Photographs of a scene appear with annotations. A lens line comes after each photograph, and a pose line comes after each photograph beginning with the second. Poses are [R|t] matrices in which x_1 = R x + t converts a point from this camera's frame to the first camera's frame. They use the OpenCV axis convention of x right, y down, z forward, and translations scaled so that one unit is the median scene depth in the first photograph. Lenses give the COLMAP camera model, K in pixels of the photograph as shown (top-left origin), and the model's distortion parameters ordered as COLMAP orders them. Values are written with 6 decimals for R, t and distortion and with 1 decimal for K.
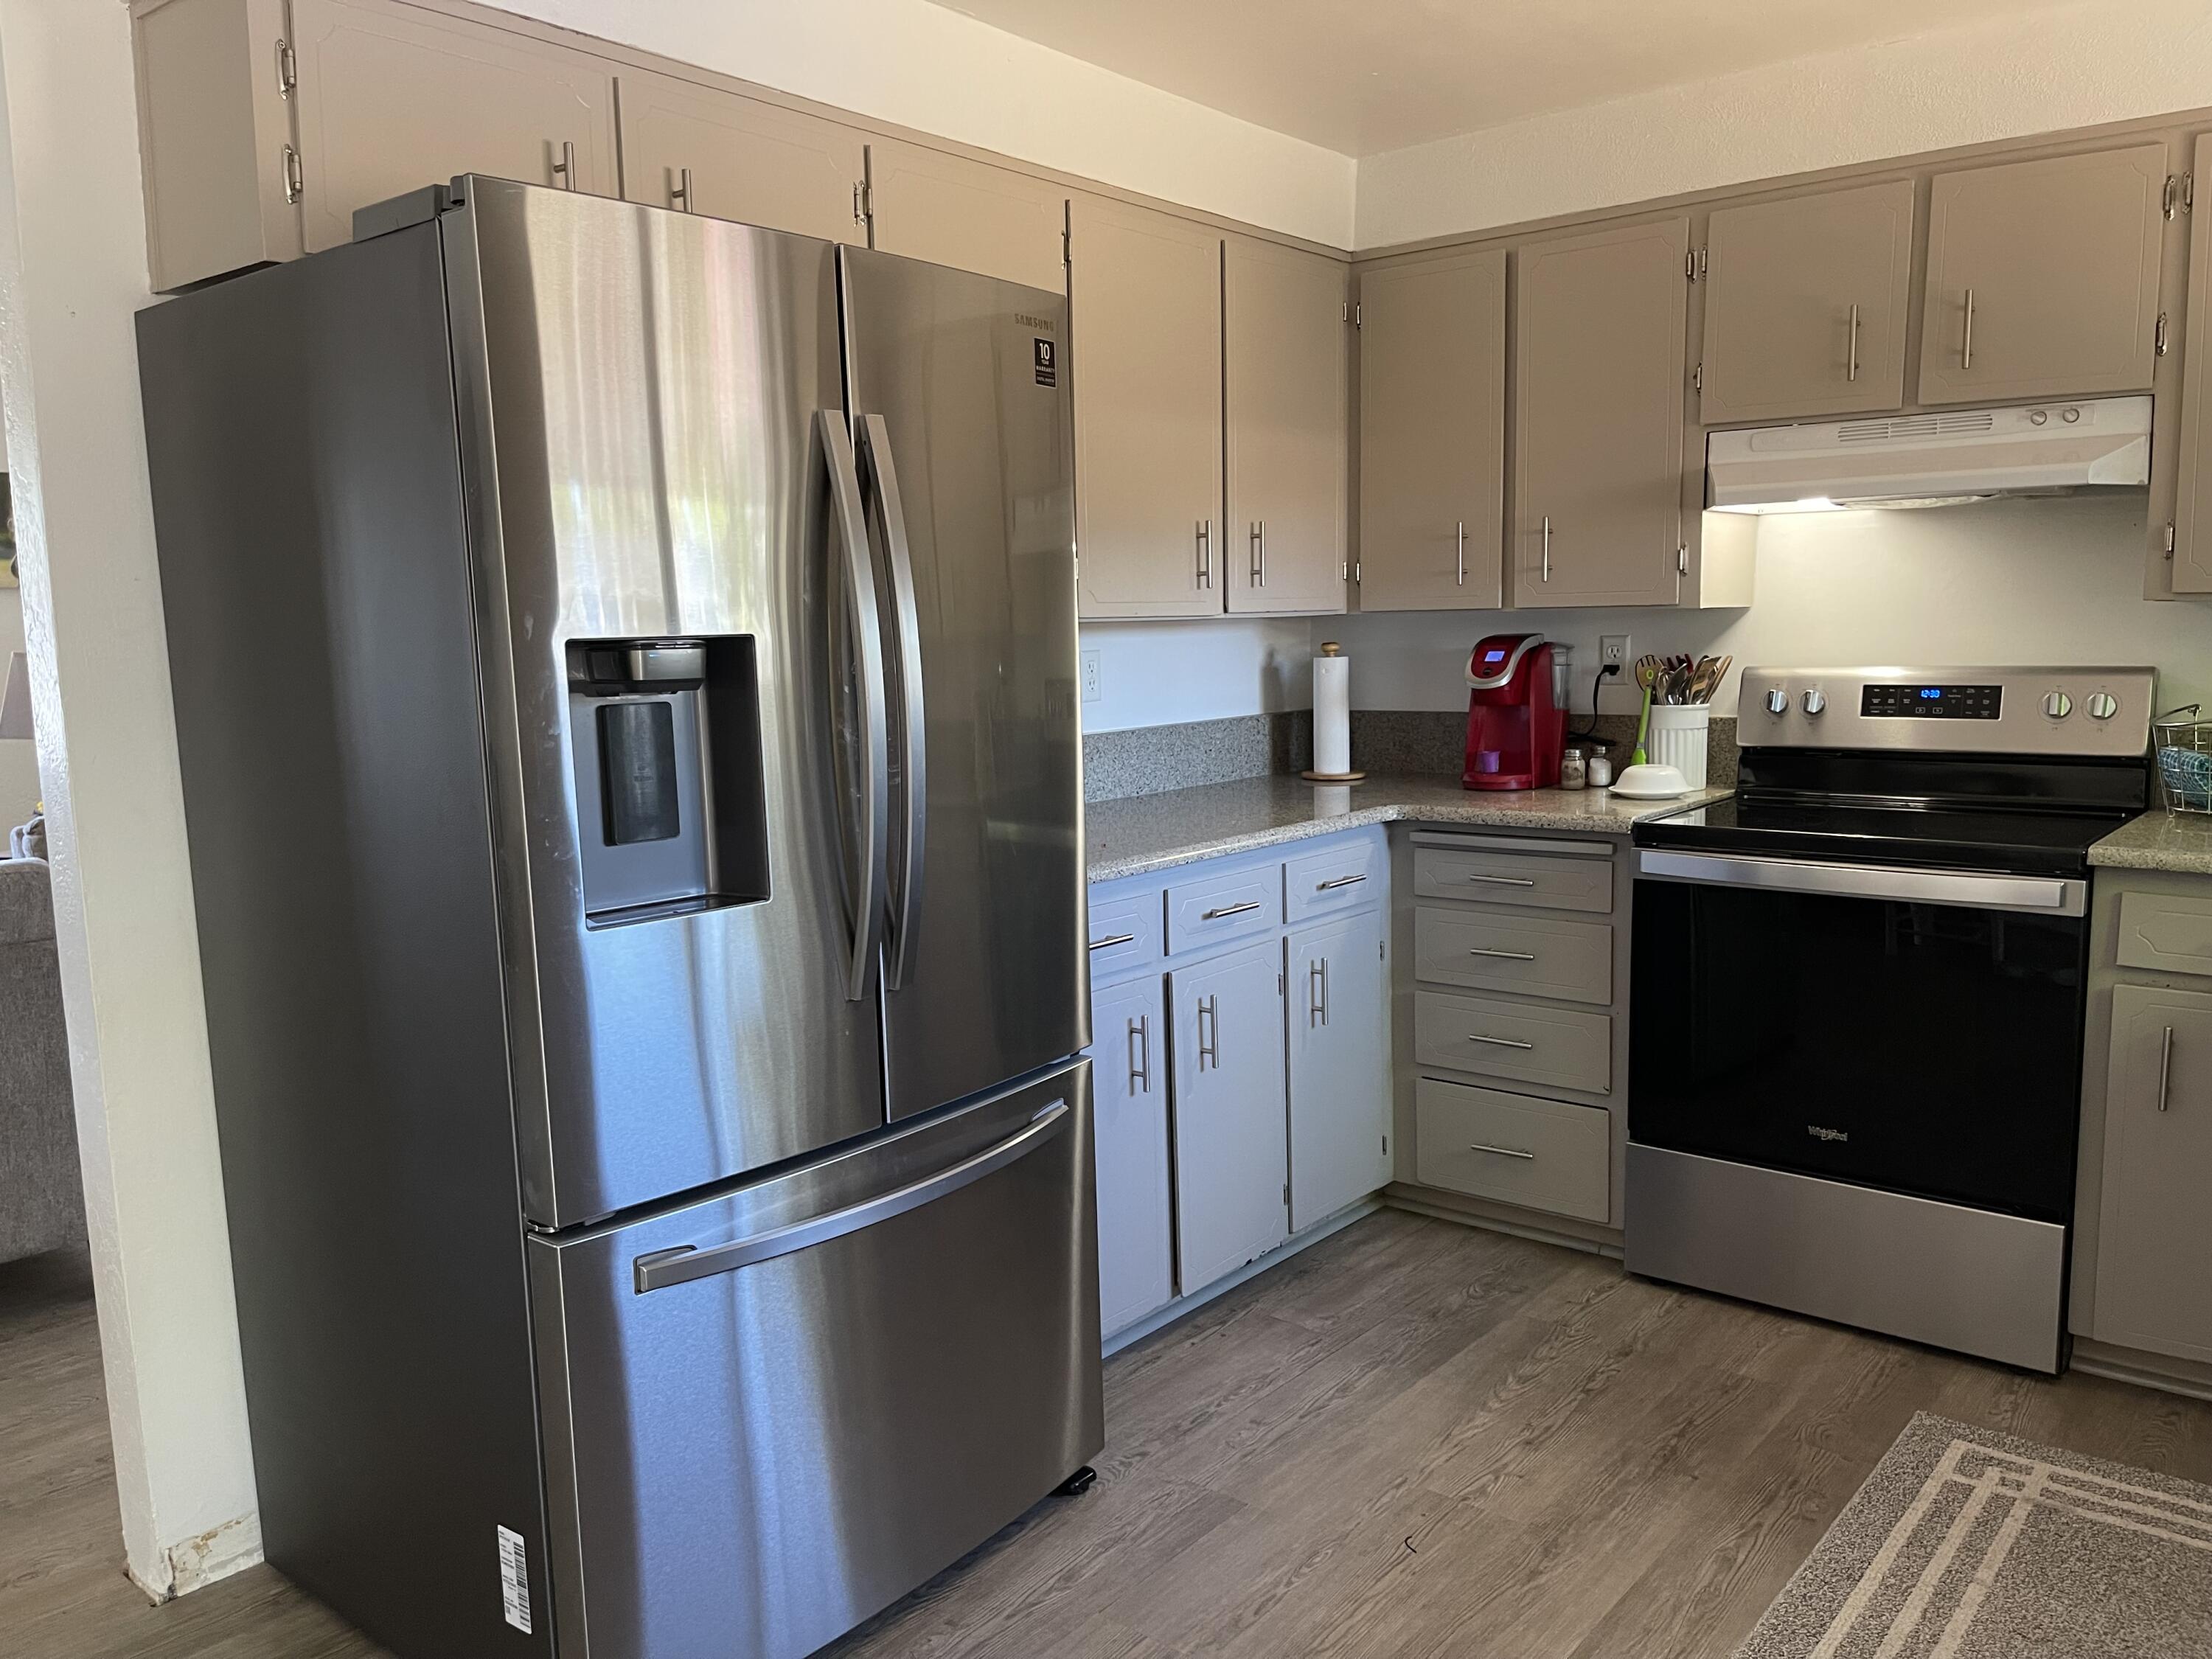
lens RADIAL K [[1645.1, 0, 1145.2], [0, 1645.1, 837.2], [0, 0, 1]] dist [0.066361, -0.088053]
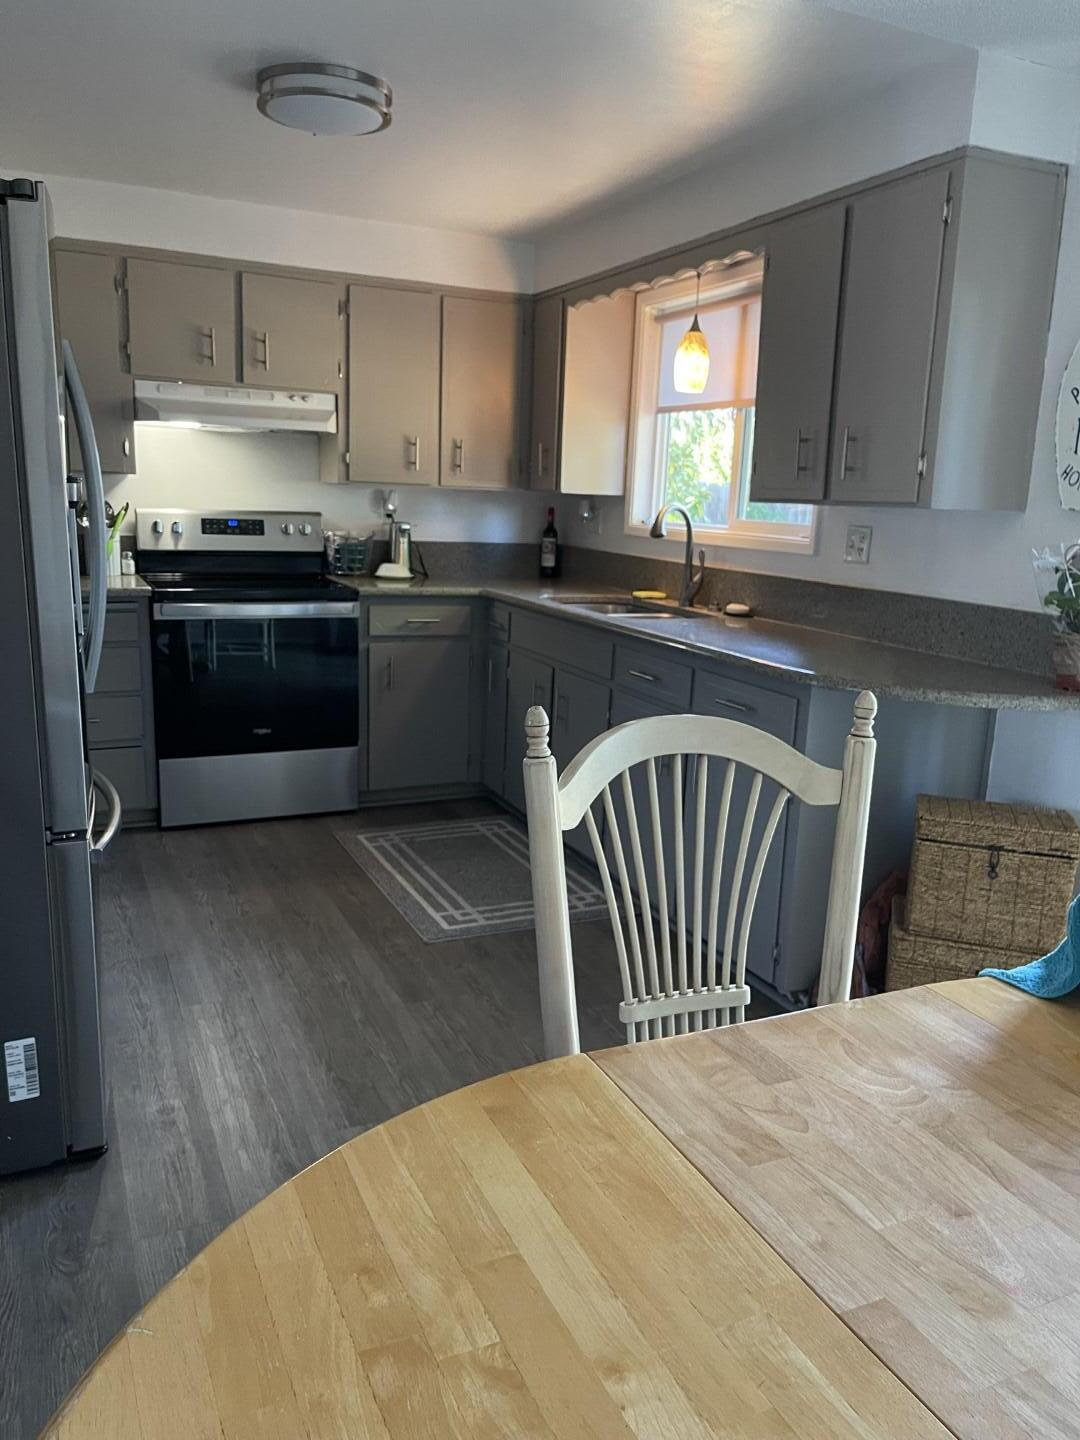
lens RADIAL K [[1073.5, 0, 538.7], [0, 1073.5, 722.4], [0, 0, 1]] dist [0.060053, -0.075891]
pose [[0.444781, -0.152811, 0.882507, -0.651961], [0.075129, 0.988230, 0.133253, 0.009337], [-0.892483, 0.007034, 0.451026, 0.055001]]
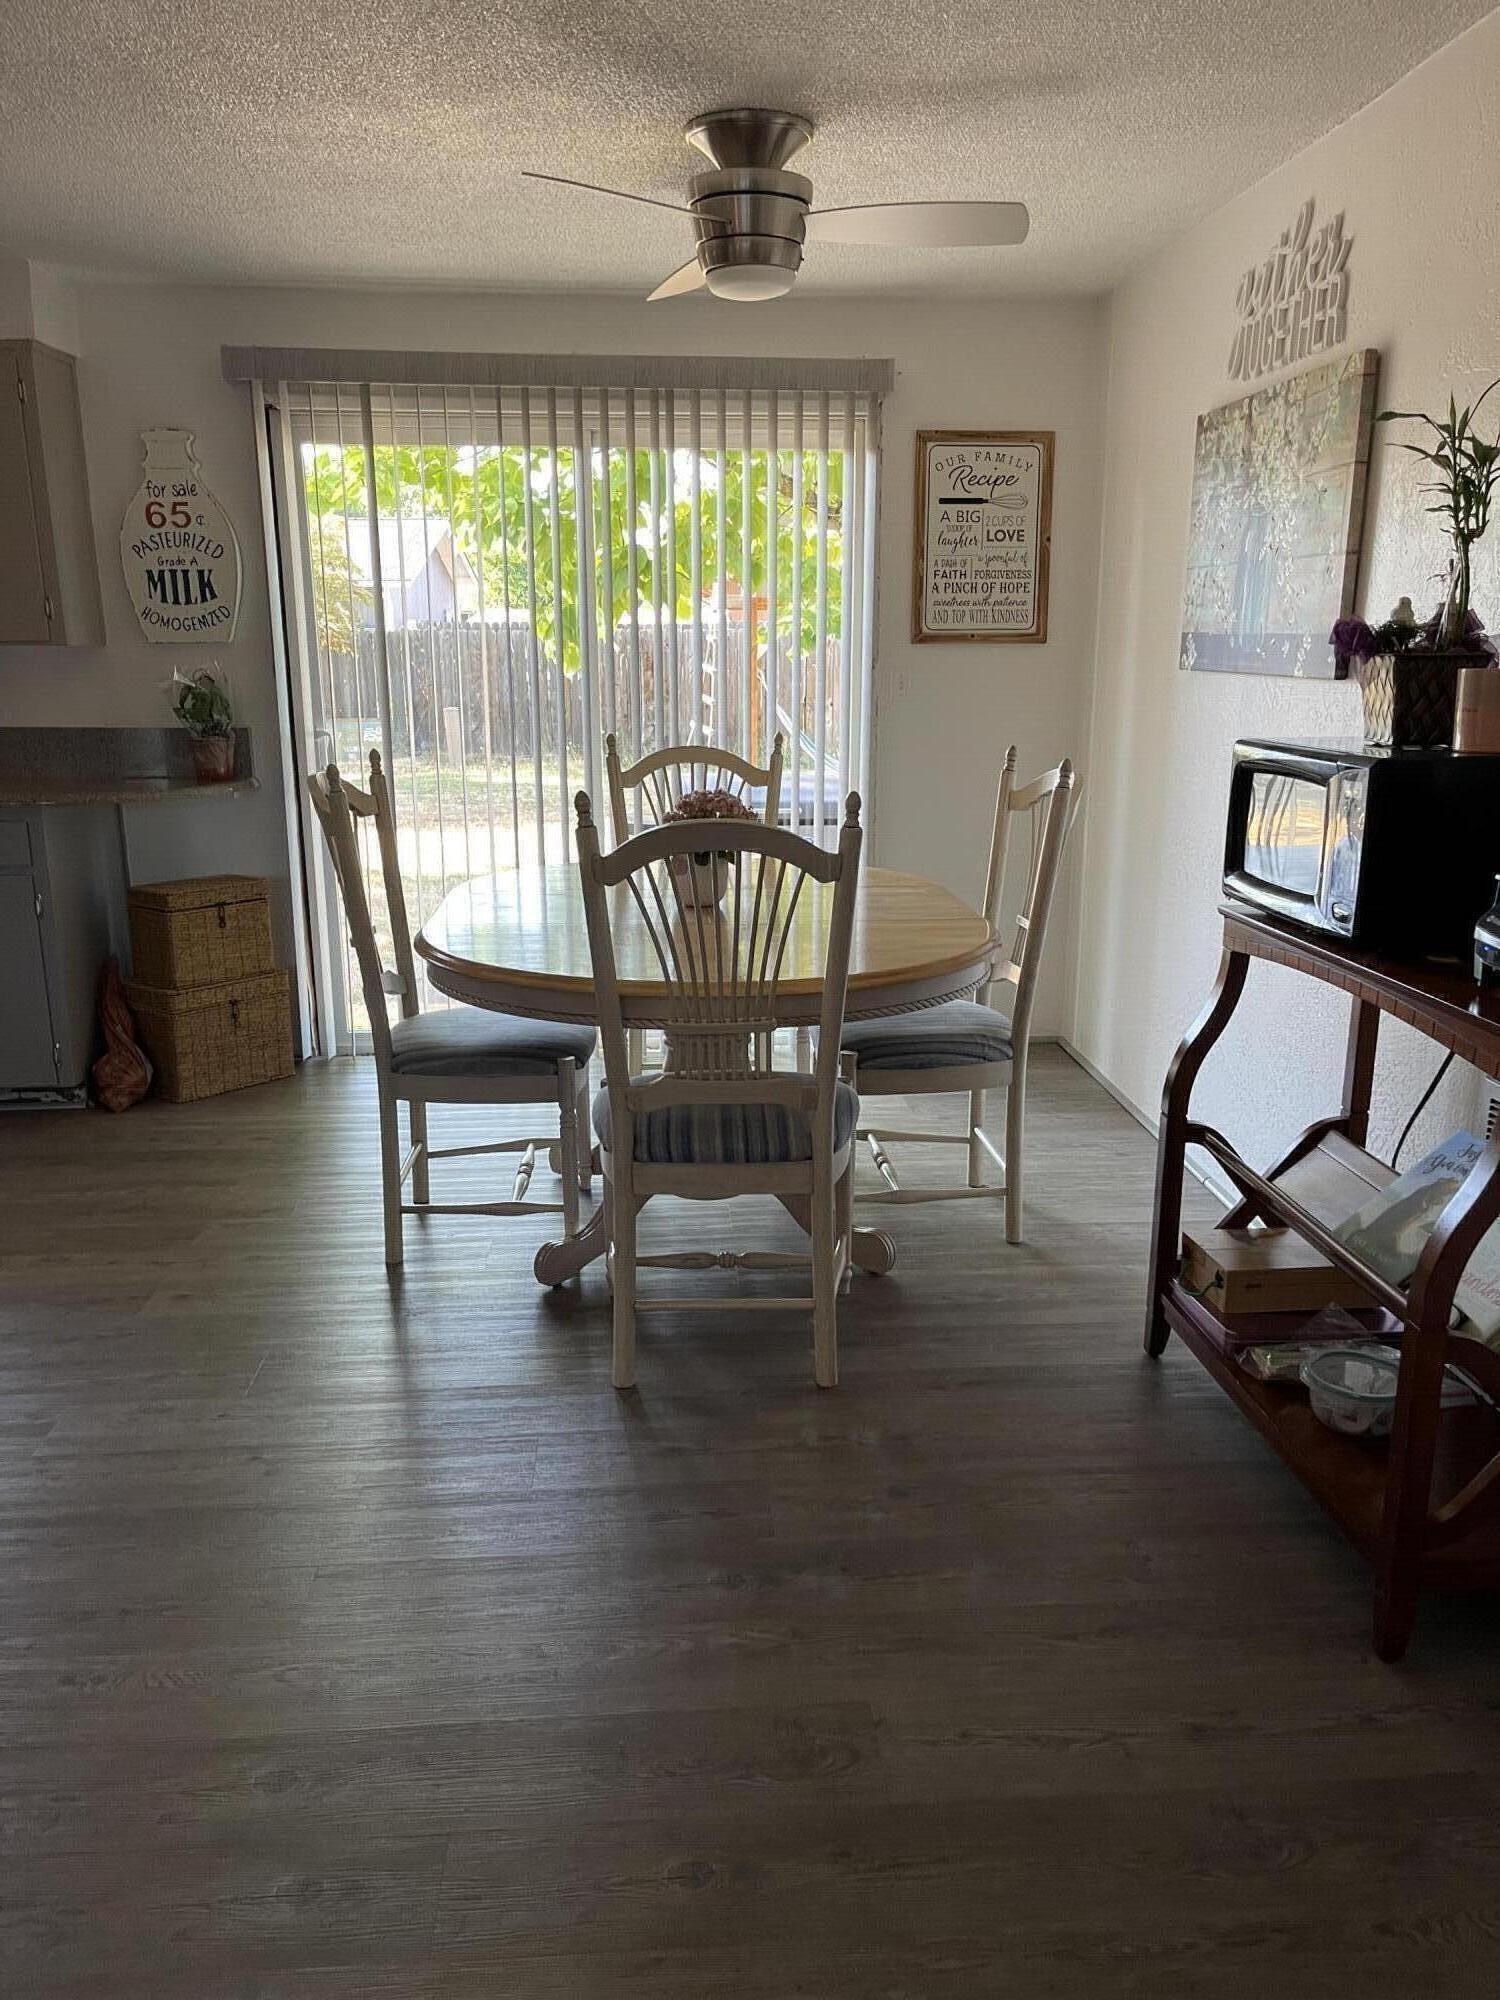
lens RADIAL K [[1487.5, 0, 757.1], [0, 1487.5, 1014.4], [0, 0, 1]] dist [0.066361, -0.088053]
pose [[-0.683541, -0.160491, 0.712049, -1.230329], [0.106065, 0.943333, 0.314440, -0.070252], [-0.722165, 0.290456, -0.627784, 0.690949]]
